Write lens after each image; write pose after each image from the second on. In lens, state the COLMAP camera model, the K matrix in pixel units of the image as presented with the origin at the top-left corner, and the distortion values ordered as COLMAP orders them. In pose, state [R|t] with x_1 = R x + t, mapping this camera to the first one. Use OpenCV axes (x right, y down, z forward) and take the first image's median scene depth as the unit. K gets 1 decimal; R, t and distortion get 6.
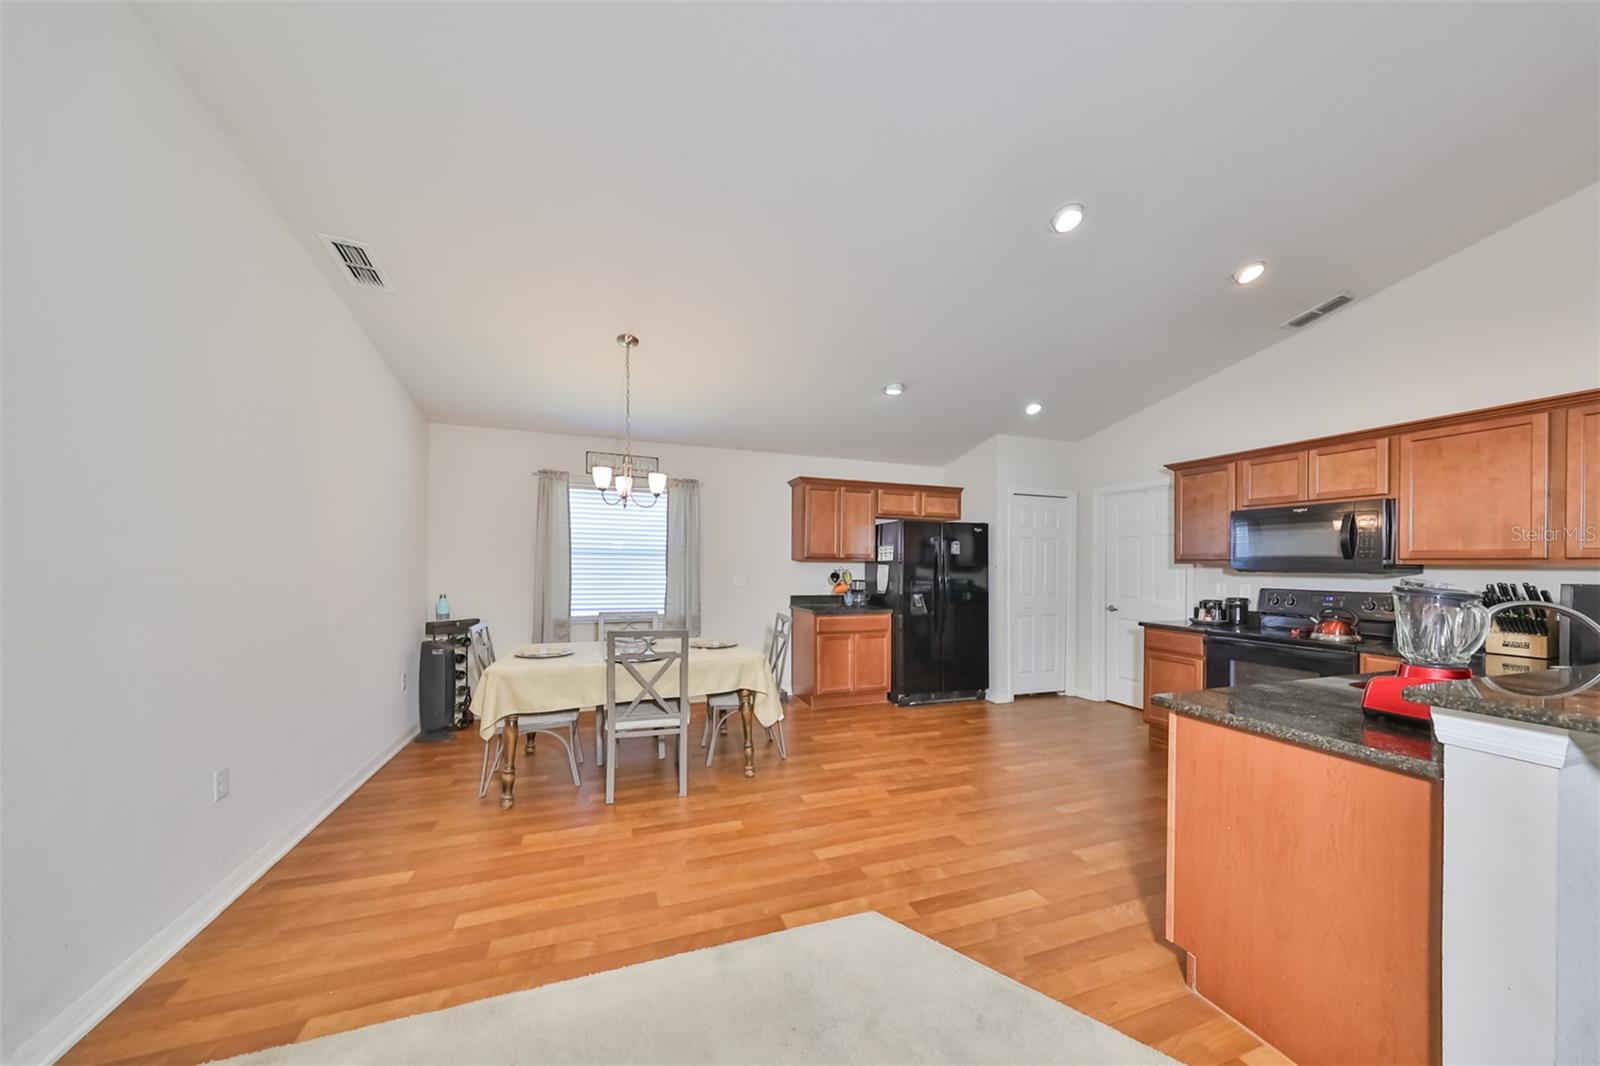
lens RADIAL K [[497.2, 0, 813.0], [0, 497.2, 563.3], [0, 0, 1]] dist [0.006074, 0.000024]
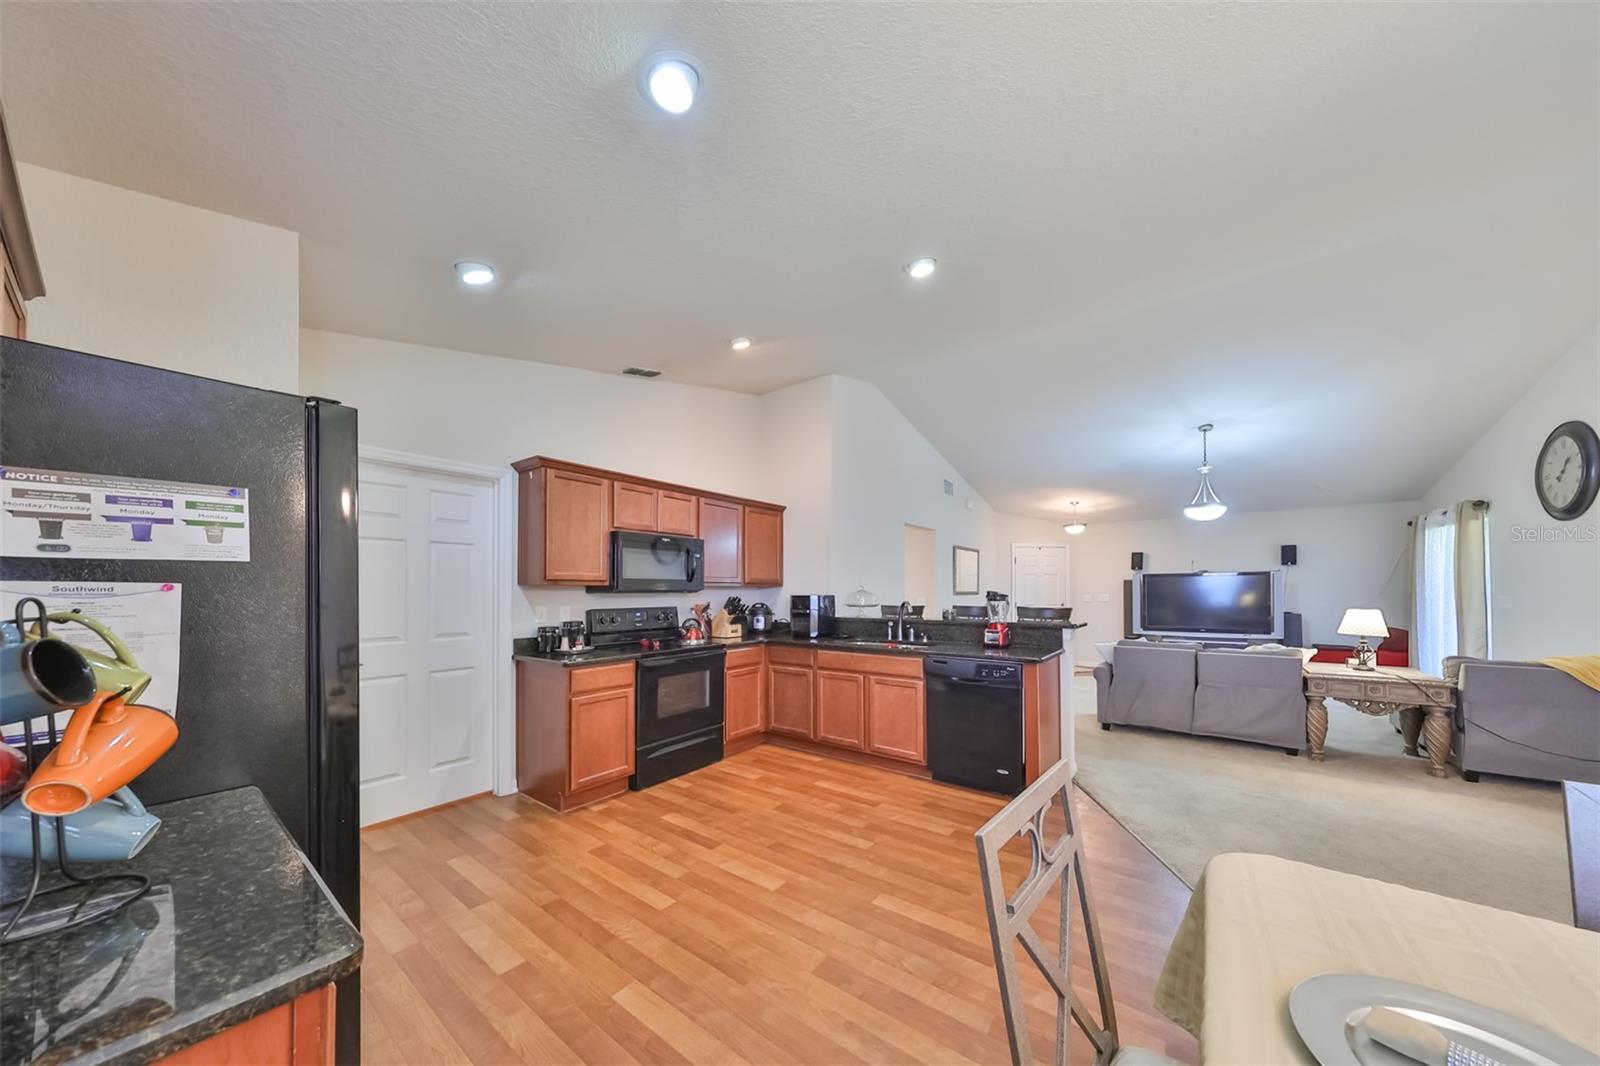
lens RADIAL K [[506.3, 0, 814.7], [0, 506.3, 586.4], [0, 0, 1]] dist [-0.000927, -0.000034]
pose [[-0.518108, 0.001909, 0.855313, -0.173151], [-0.002759, 0.999989, -0.003903, 0.005538], [-0.855311, -0.004382, -0.518097, 0.991294]]
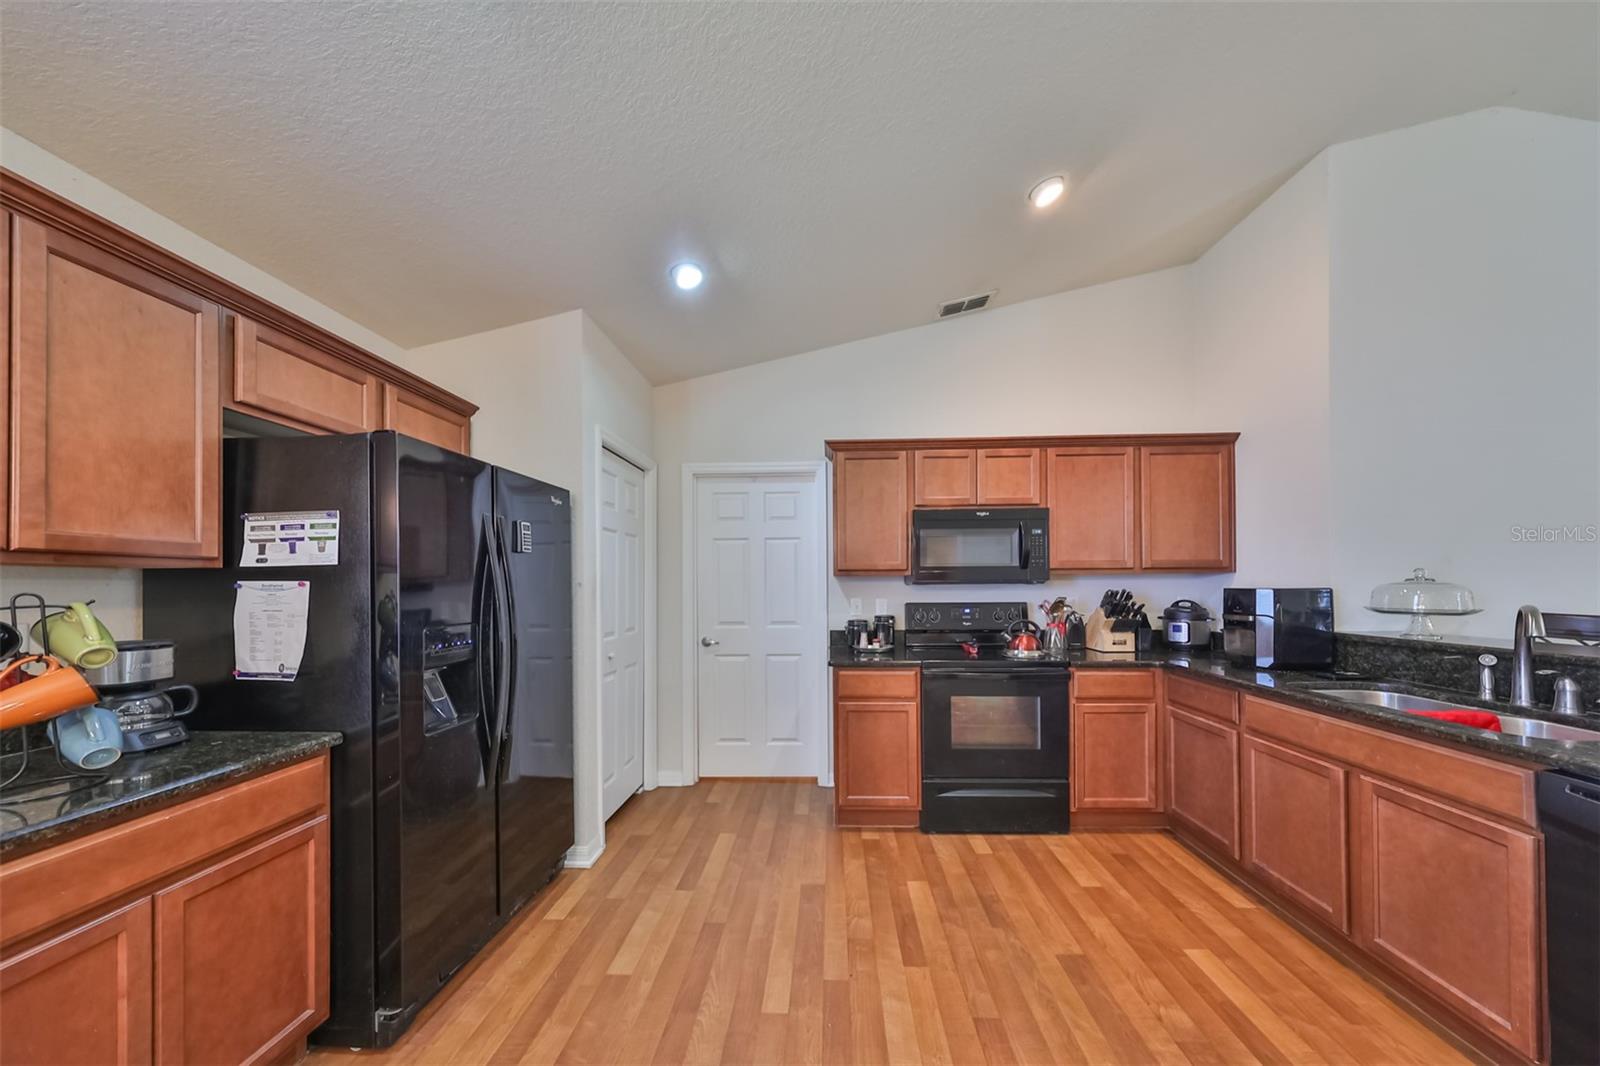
lens RADIAL K [[528.7, 0, 802.1], [0, 528.7, 580.2], [0, 0, 1]] dist [-0.000816, 0.000008]
pose [[0.408314, -0.005512, 0.912825, -0.013275], [0.008143, 0.999964, 0.002396, 0.005155], [-0.912805, 0.006455, 0.408344, 0.684010]]
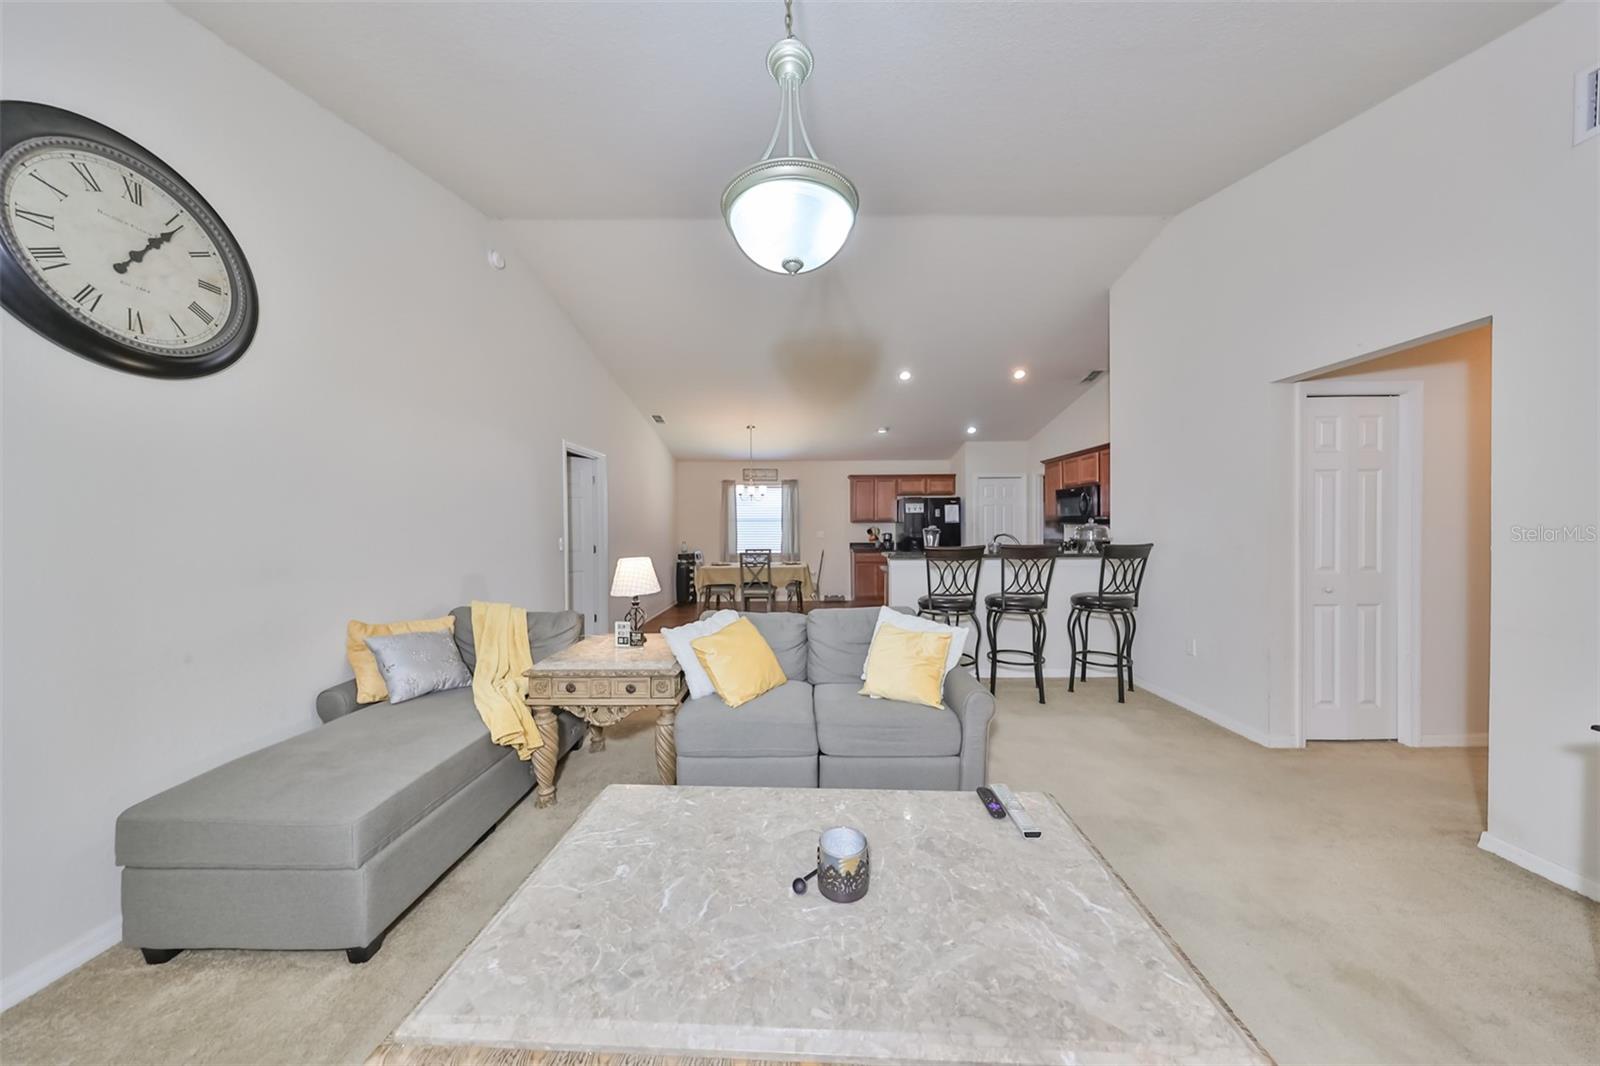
lens RADIAL K [[489.4, 0, 790.6], [0, 489.4, 531.9], [0, 0, 1]] dist [-0.001337, -0.000230]
pose [[0.916898, -0.012681, -0.398919, 0.533216], [0.018825, 0.999757, 0.011487, 0.004420], [0.398677, -0.018042, 0.916914, -0.765845]]
